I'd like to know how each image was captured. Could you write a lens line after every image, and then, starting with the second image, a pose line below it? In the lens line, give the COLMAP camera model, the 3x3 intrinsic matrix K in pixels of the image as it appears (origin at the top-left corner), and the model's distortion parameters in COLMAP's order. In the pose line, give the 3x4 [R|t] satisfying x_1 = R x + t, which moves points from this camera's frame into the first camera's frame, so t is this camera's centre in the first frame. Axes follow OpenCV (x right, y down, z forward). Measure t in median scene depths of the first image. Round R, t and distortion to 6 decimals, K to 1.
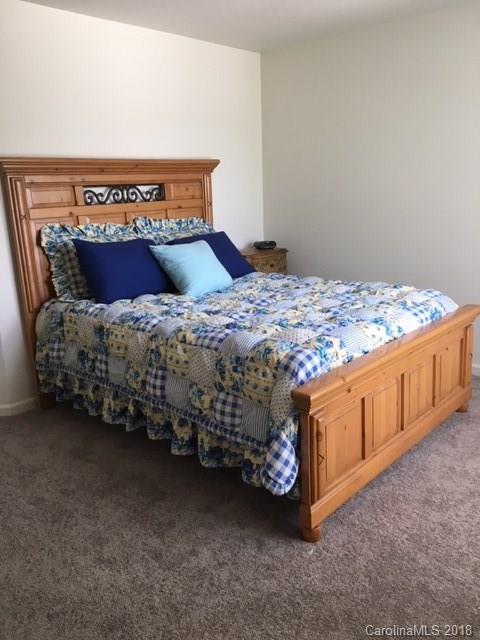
lens RADIAL K [[538.1, 0, 241.2], [0, 538.1, 317.6], [0, 0, 1]] dist [0.082223, -0.007558]
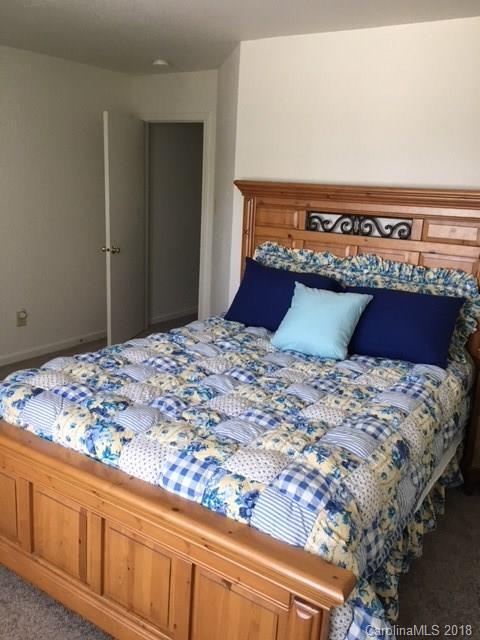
lens RADIAL K [[538.1, 0, 240.9], [0, 538.1, 322.2], [0, 0, 1]] dist [0.082223, -0.007558]
pose [[0.168677, 0.288138, -0.942616, 0.625567], [-0.298862, 0.926250, 0.229655, -0.229262], [0.939271, 0.242975, 0.242351, 0.658636]]
